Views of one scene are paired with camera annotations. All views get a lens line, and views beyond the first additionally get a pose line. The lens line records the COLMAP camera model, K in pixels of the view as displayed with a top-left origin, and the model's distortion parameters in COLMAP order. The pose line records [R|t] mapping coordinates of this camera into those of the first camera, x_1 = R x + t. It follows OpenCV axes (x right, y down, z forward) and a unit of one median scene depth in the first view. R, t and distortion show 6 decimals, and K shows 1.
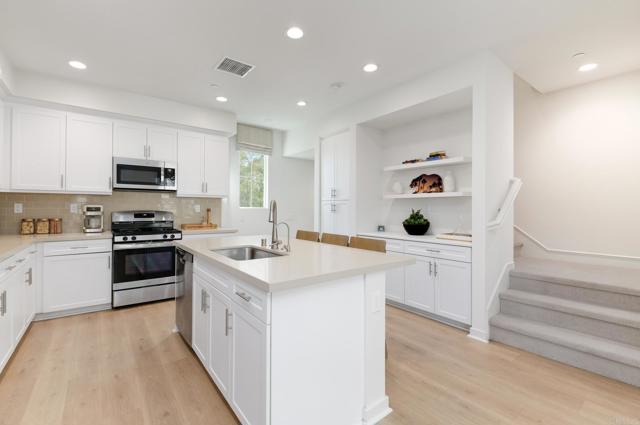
lens RADIAL K [[285.1, 0, 316.5], [0, 285.1, 209.0], [0, 0, 1]] dist [0.002485, -0.005193]
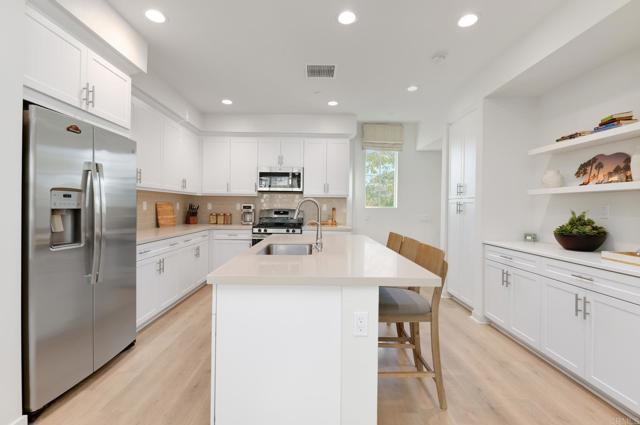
lens RADIAL K [[285.1, 0, 316.5], [0, 285.1, 209.0], [0, 0, 1]] dist [0.002485, -0.005193]
pose [[0.793368, 0.009445, -0.608669, 0.269062], [-0.010785, 0.999941, 0.001460, 0.003112], [0.608647, 0.005406, 0.793423, 0.133448]]
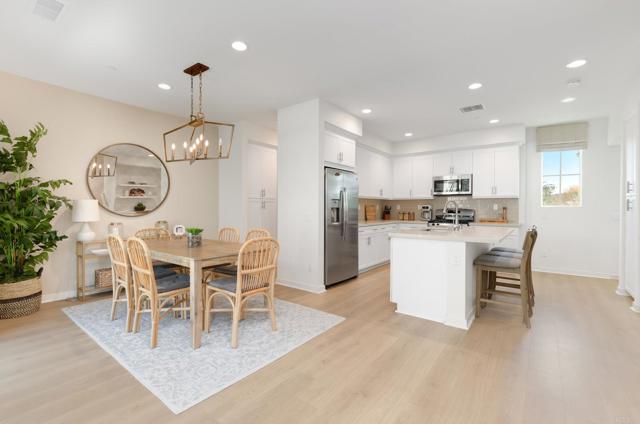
lens RADIAL K [[285.1, 0, 316.5], [0, 285.1, 208.5], [0, 0, 1]] dist [0.002485, -0.005193]
pose [[0.251198, -0.003170, -0.967930, 0.717363], [-0.004351, 0.999981, -0.004404, 0.016326], [0.967926, 0.005318, 0.251180, -0.092654]]
